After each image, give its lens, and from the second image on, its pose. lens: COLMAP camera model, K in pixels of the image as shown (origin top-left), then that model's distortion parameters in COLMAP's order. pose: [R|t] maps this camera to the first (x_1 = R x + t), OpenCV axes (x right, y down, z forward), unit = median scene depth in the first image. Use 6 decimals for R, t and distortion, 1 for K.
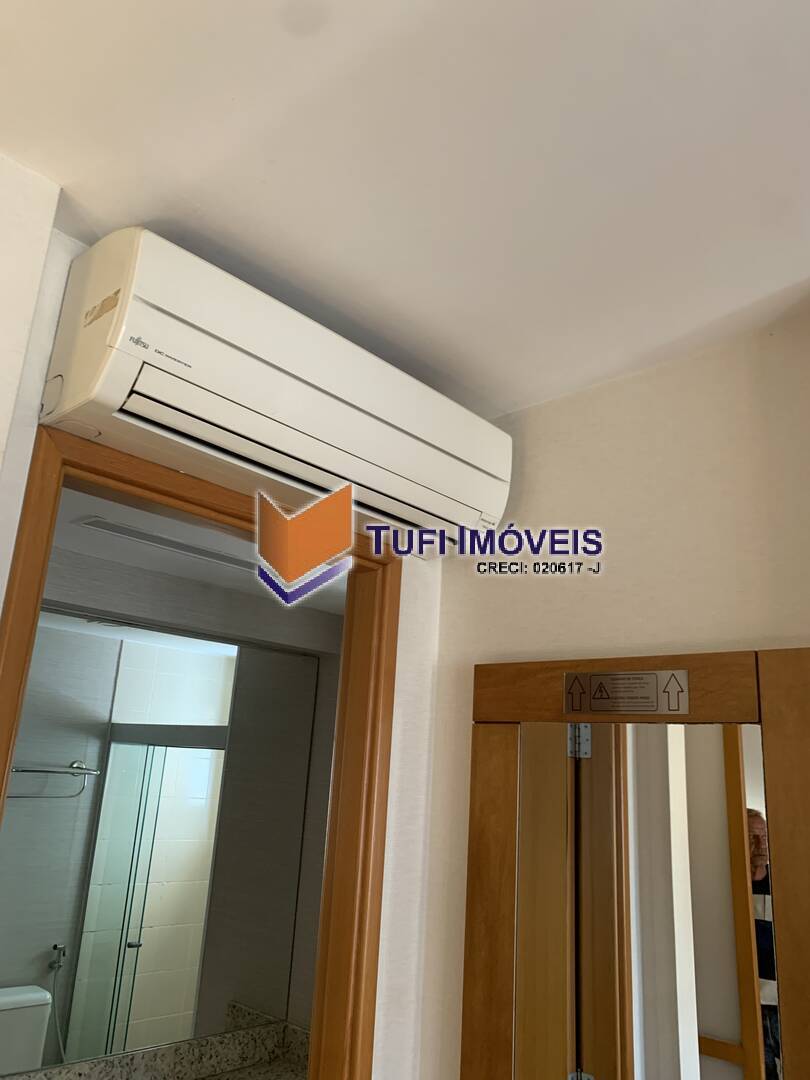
lens RADIAL K [[817.4, 0, 397.9], [0, 817.4, 539.2], [0, 0, 1]] dist [0.000848, 0.001187]
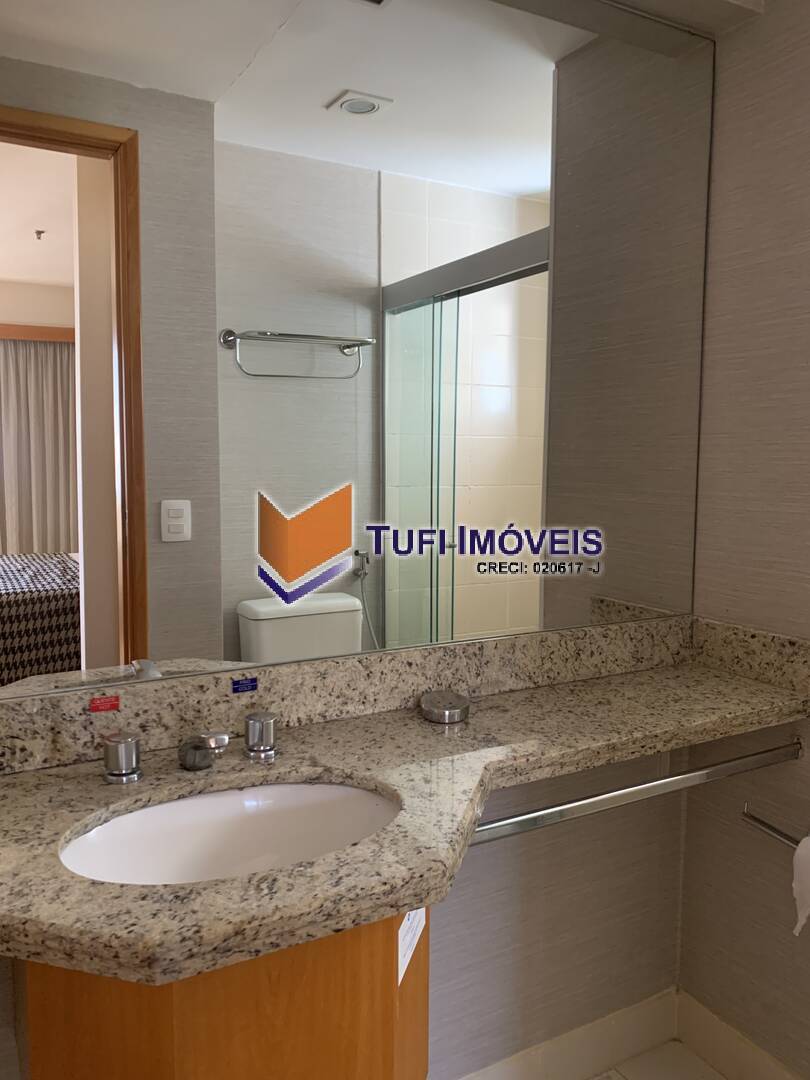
lens RADIAL K [[817.4, 0, 397.9], [0, 817.4, 539.2], [0, 0, 1]] dist [0.000848, 0.001187]
pose [[0.948835, -0.022228, -0.314990, -0.157625], [0.136112, 0.928882, 0.344458, 0.279649], [0.284932, -0.369708, 0.884381, 0.379369]]
